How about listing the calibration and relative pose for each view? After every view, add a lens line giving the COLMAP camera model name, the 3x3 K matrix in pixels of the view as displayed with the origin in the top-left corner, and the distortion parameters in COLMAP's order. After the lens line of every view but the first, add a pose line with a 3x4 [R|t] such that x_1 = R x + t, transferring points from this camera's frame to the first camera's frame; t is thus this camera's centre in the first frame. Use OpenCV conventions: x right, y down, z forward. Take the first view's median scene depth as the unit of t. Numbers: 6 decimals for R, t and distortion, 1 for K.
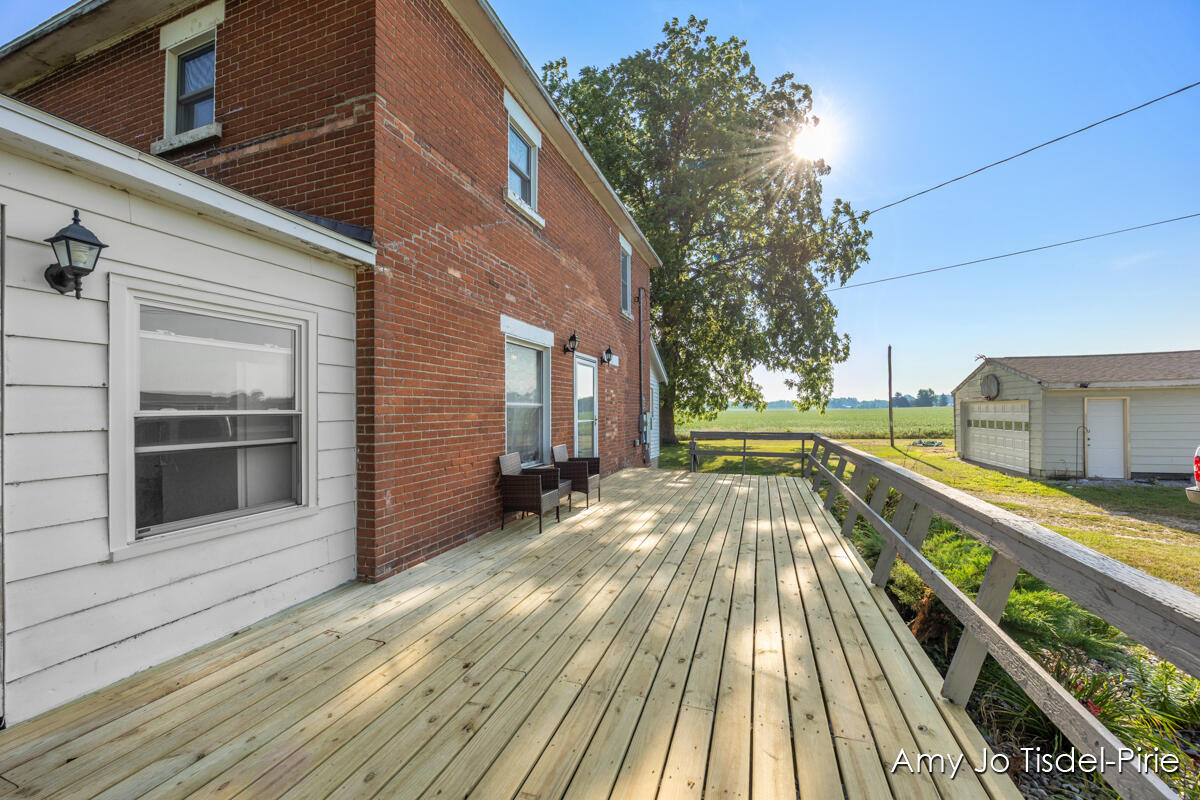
lens RADIAL K [[454.7, 0, 597.3], [0, 454.7, 410.8], [0, 0, 1]] dist [-0.014030, 0.000330]
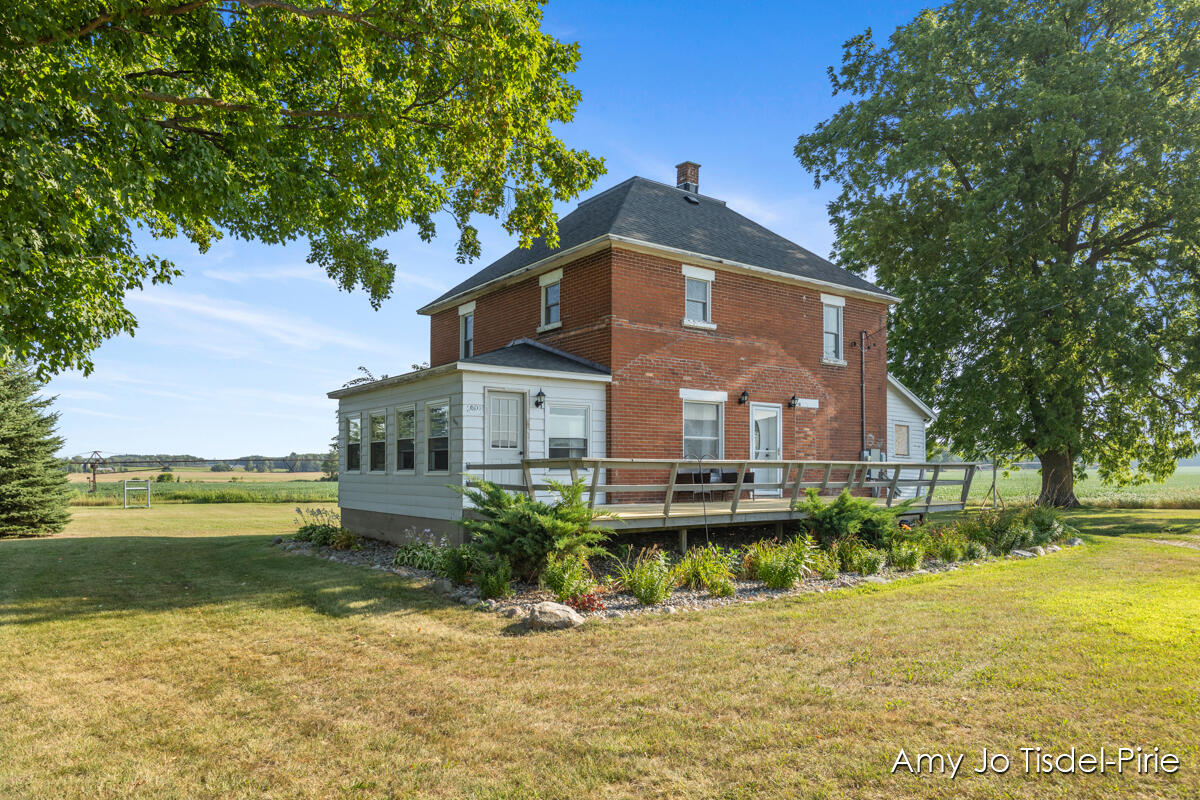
lens RADIAL K [[803.0, 0, 601.2], [0, 803.0, 401.0], [0, 0, 1]] dist [0.000303, -0.000001]
pose [[0.827017, -0.053118, -0.559662, 1.722386], [-0.000778, 0.995417, -0.095626, 0.194576], [0.562177, 0.079520, 0.823185, -2.389512]]
